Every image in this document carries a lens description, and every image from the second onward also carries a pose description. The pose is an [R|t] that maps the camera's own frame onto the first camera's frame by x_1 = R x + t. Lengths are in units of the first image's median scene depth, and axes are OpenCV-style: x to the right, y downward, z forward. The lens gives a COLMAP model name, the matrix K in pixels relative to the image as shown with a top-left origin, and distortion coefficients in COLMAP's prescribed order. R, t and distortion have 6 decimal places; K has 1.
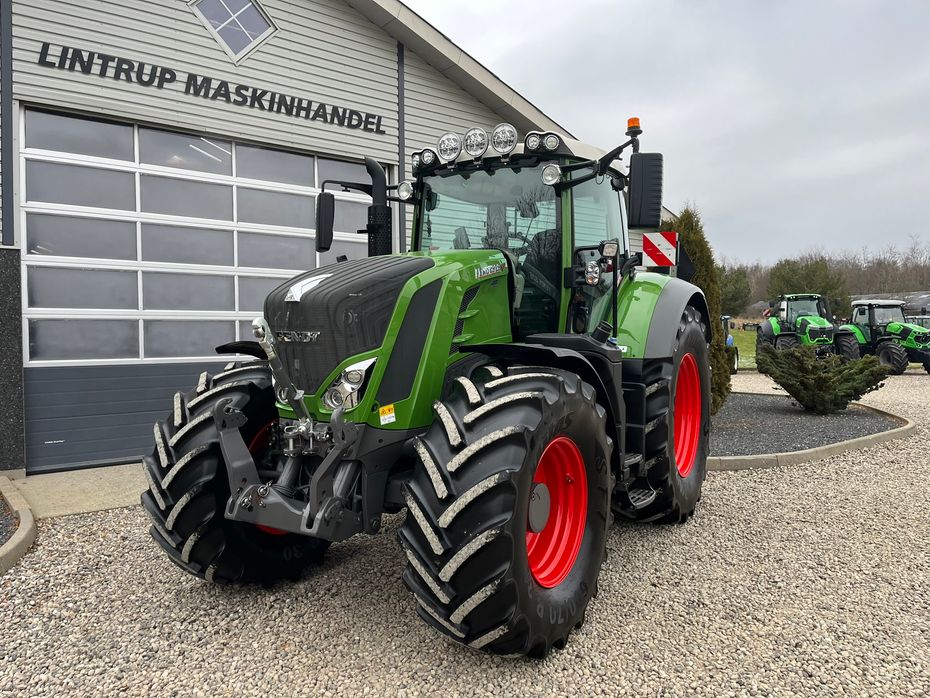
lens RADIAL K [[702.2, 0, 463.4], [0, 702.2, 349.0], [0, 0, 1]] dist [0.085470, -0.116697]
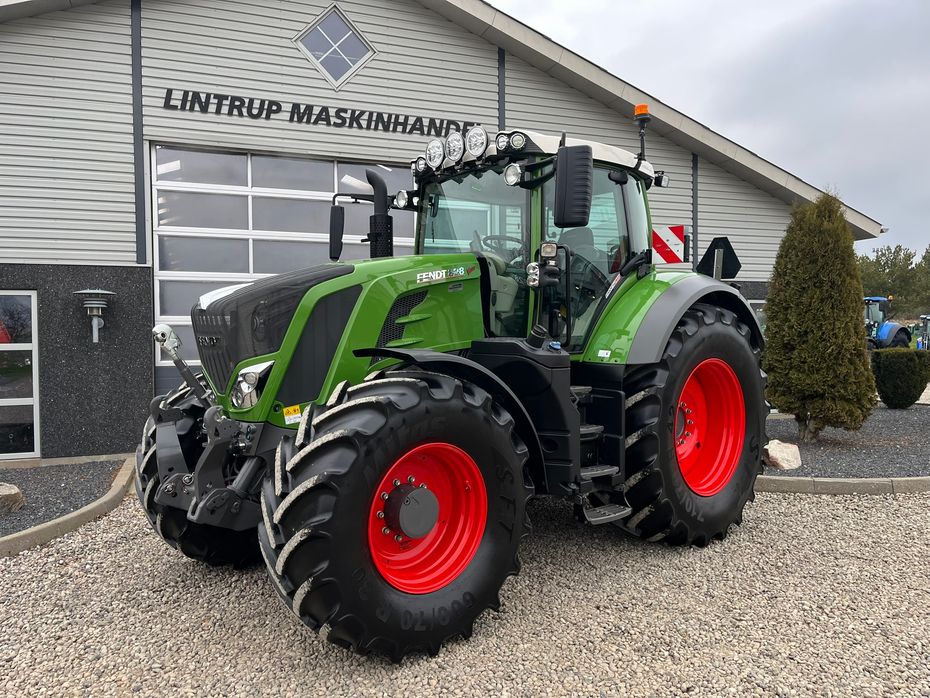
lens RADIAL K [[702.2, 0, 457.6], [0, 702.2, 347.9], [0, 0, 1]] dist [0.085470, -0.116697]
pose [[0.950337, 0.002909, -0.311208, 0.207230], [-0.004242, 0.999984, -0.003609, -0.002004], [0.311193, 0.004750, 0.950335, 0.030303]]
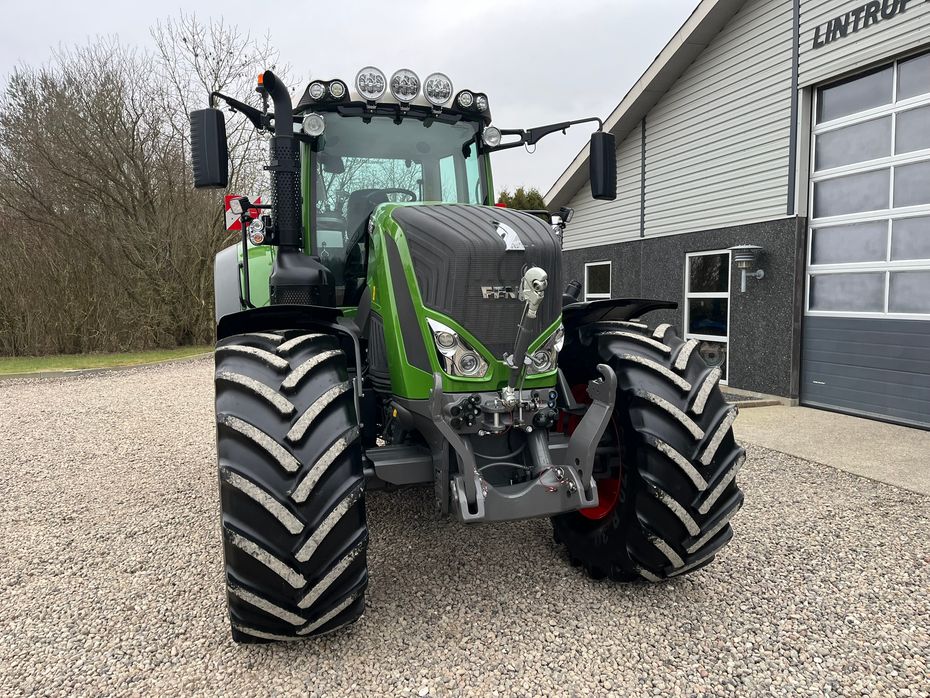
lens RADIAL K [[702.2, 0, 461.0], [0, 702.2, 349.7], [0, 0, 1]] dist [0.085470, -0.116697]
pose [[-0.367020, 0.085347, -0.926290, 0.634241], [-0.007296, 0.995487, 0.094614, -0.023474], [0.930185, 0.041483, -0.364741, 0.818710]]
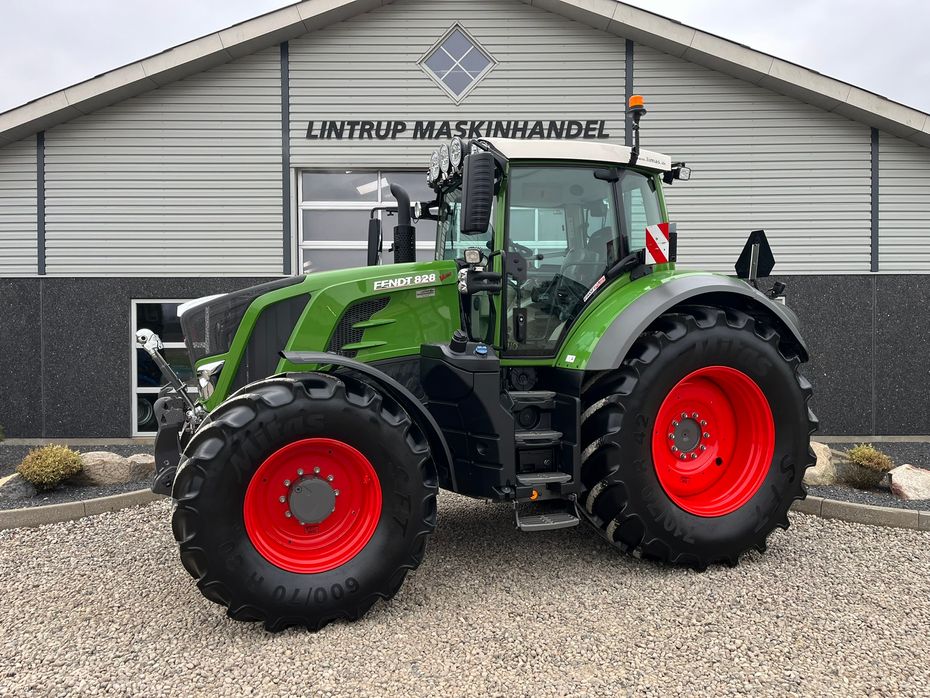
lens RADIAL K [[702.2, 0, 461.7], [0, 702.2, 347.5], [0, 0, 1]] dist [0.085470, -0.116697]
pose [[0.779050, 0.012943, -0.626829, 0.430705], [-0.016481, 0.999864, 0.000163, -0.007734], [0.626746, 0.010204, 0.779157, 0.126199]]
